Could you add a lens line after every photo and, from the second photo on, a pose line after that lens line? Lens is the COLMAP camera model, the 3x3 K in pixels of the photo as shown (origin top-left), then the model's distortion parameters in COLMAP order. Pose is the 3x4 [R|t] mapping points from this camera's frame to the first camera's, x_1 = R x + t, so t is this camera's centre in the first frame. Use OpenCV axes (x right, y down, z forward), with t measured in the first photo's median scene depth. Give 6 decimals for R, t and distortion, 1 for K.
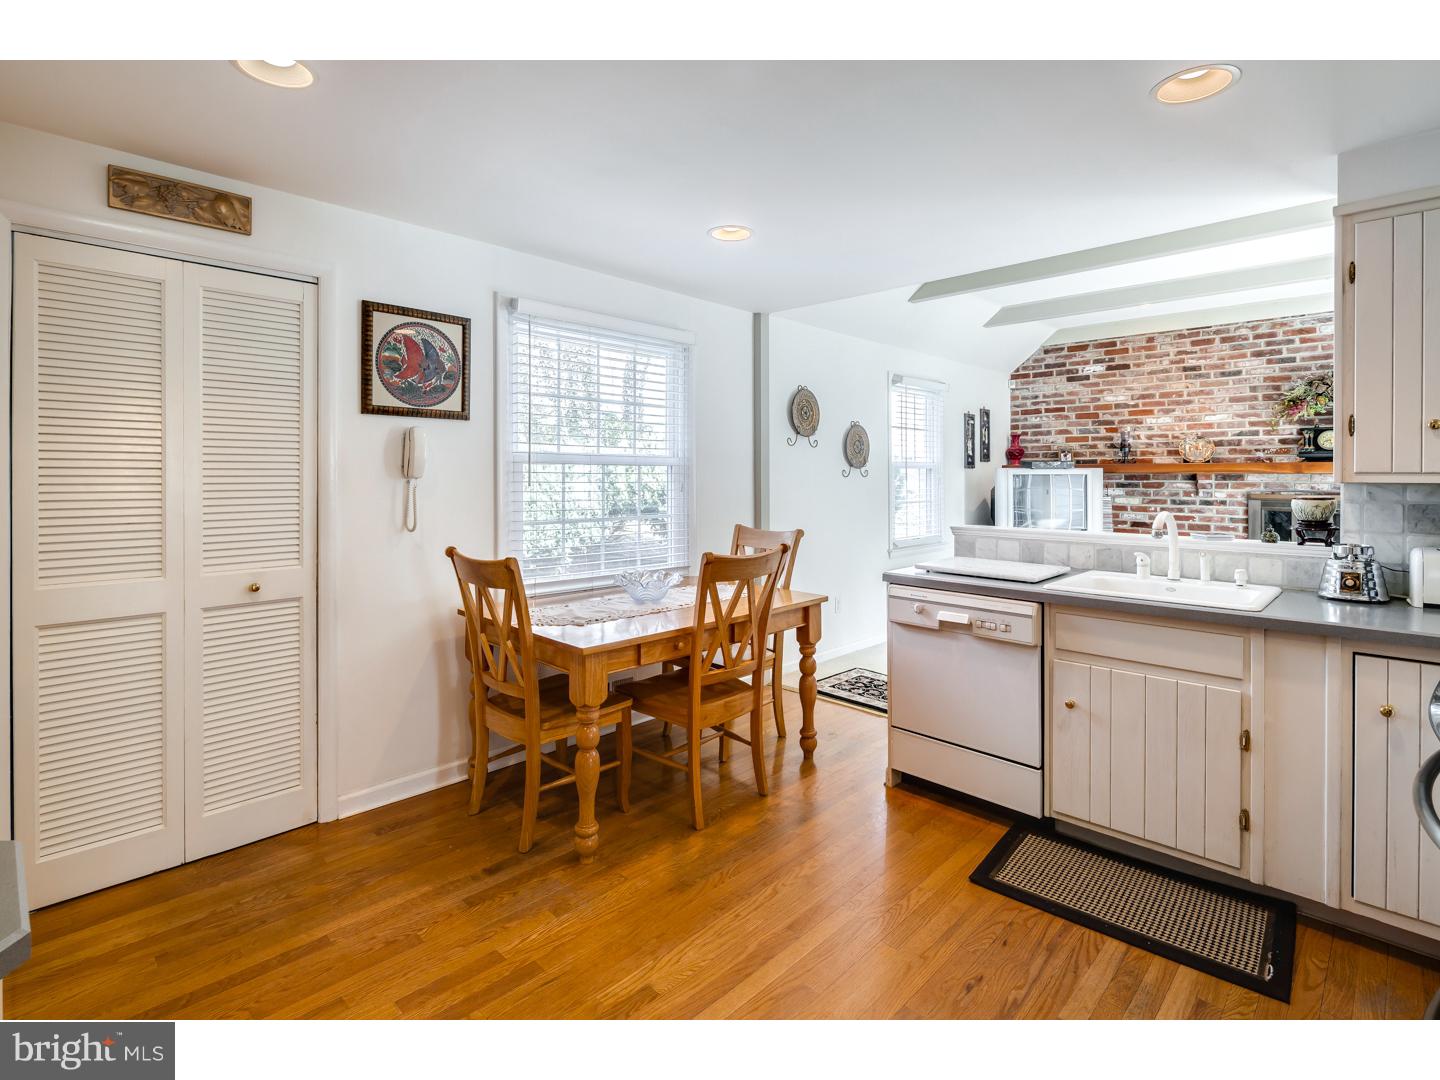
lens RADIAL K [[703.0, 0, 722.7], [0, 703.0, 478.5], [0, 0, 1]] dist [0.000035, -0.001781]
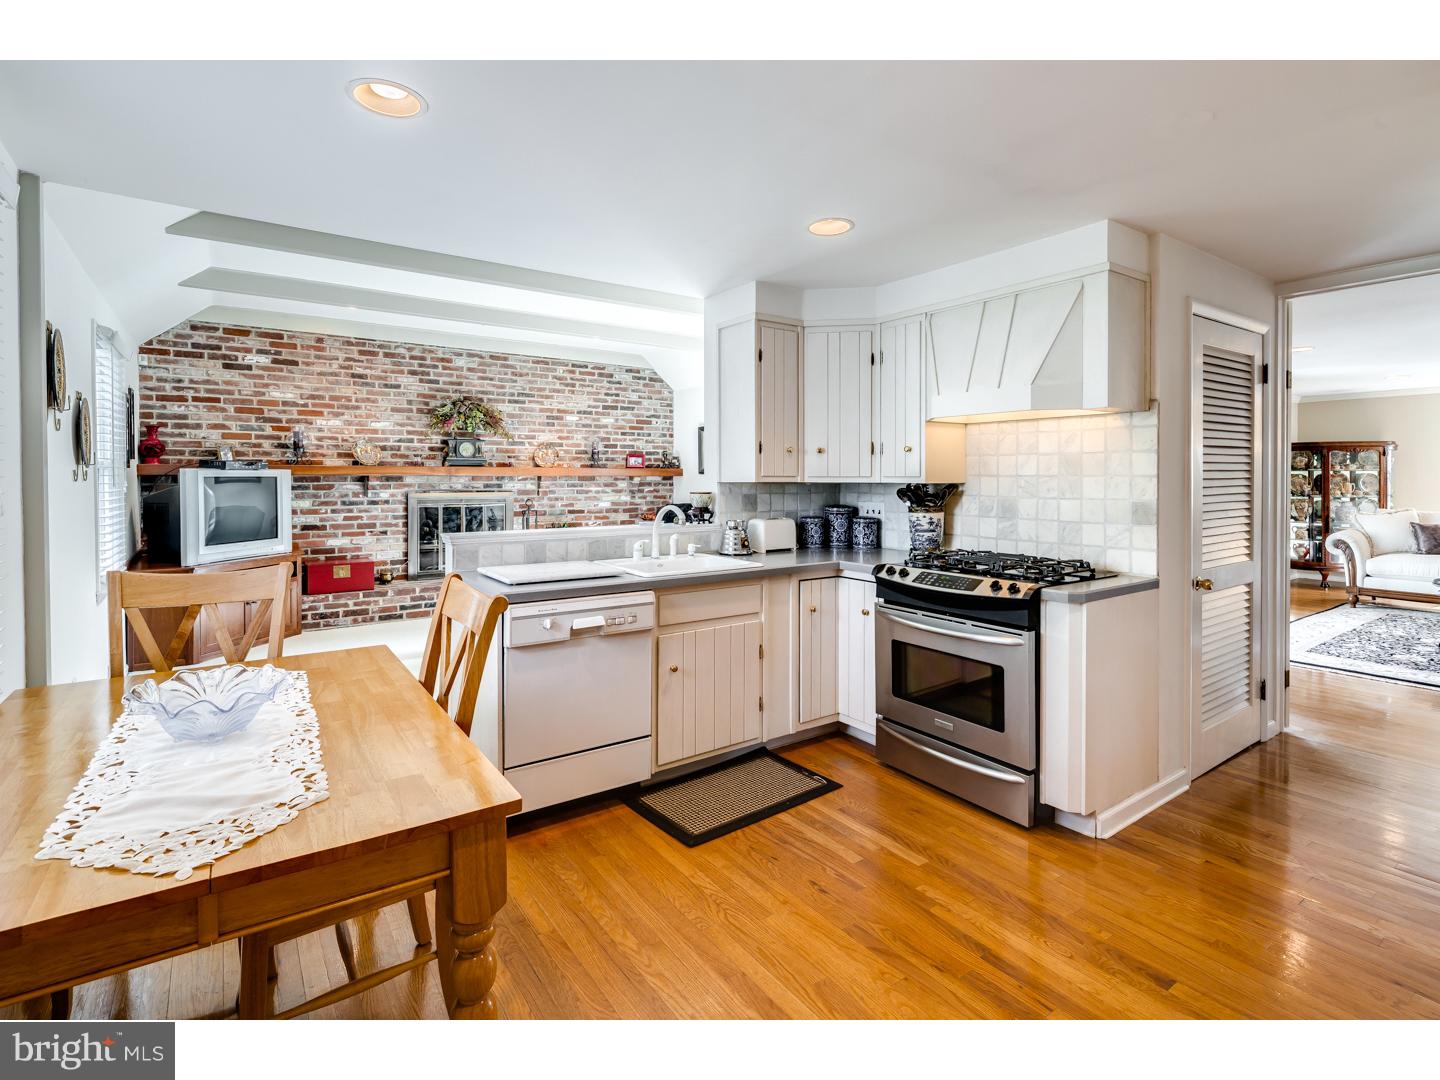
lens RADIAL K [[692.3, 0, 718.6], [0, 692.3, 484.1], [0, 0, 1]] dist [-0.000207, -0.000089]
pose [[0.189242, -0.011074, 0.981868, -0.254359], [0.004514, 0.999936, 0.010408, -0.002444], [-0.981920, 0.002462, 0.189280, 0.274026]]
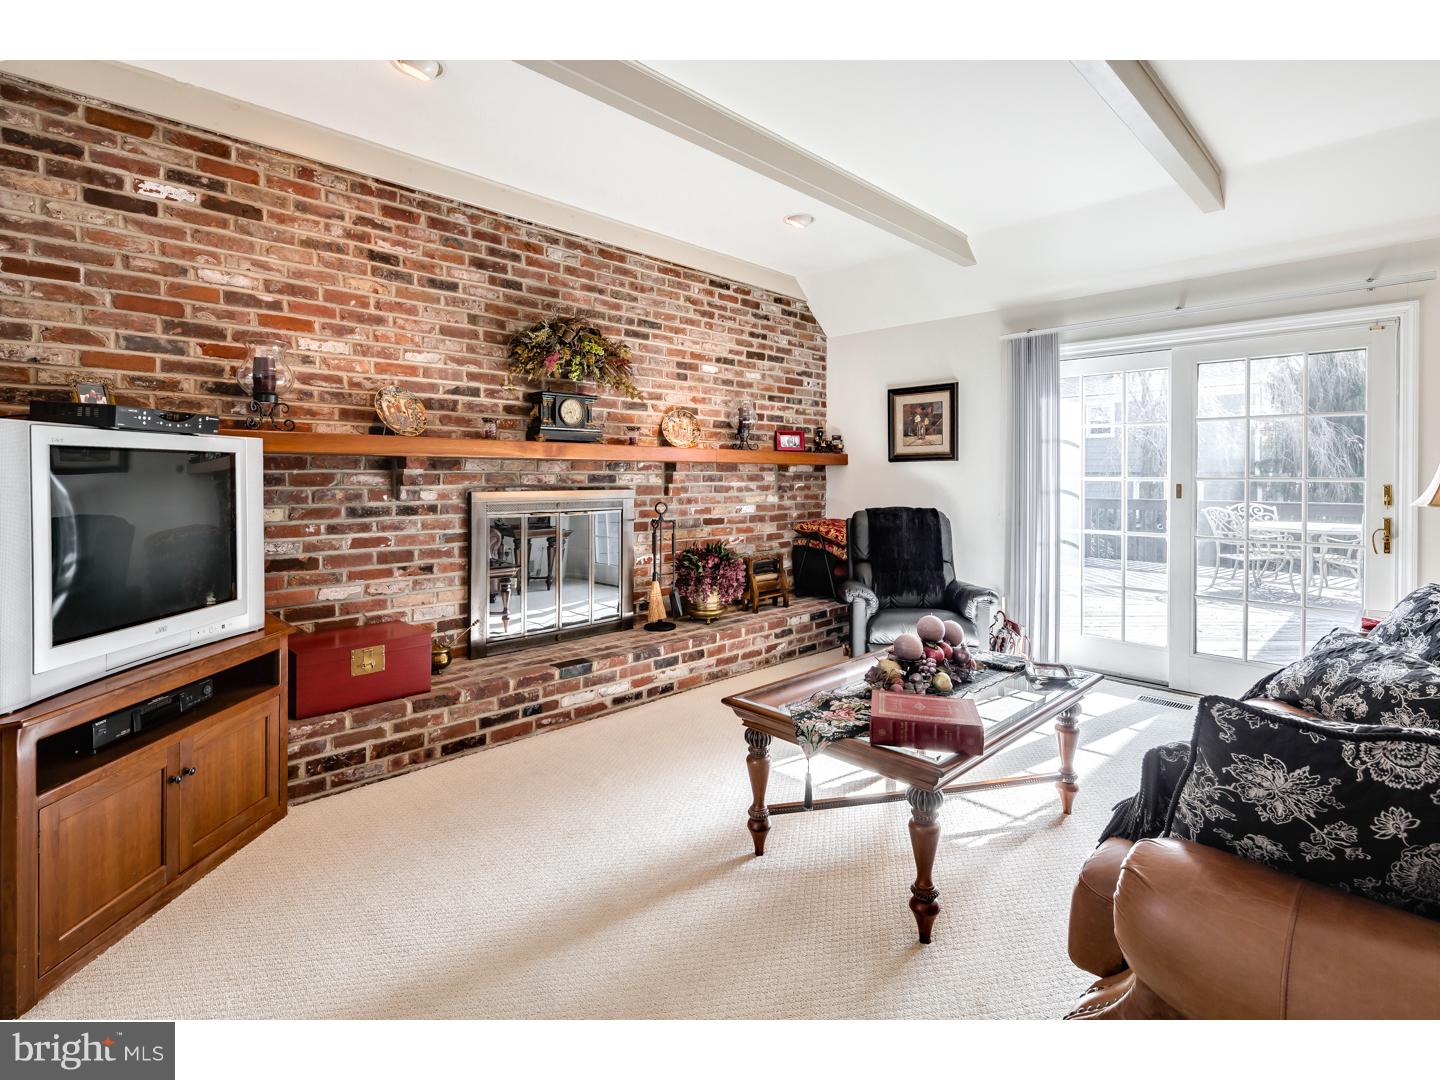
lens RADIAL K [[703.0, 0, 722.7], [0, 703.0, 478.5], [0, 0, 1]] dist [0.000035, -0.001781]
pose [[0.028522, -0.006462, 0.999572, 0.146412], [0.002115, 0.999977, 0.006404, 0.006593], [-0.999591, 0.001932, 0.028535, 0.732578]]
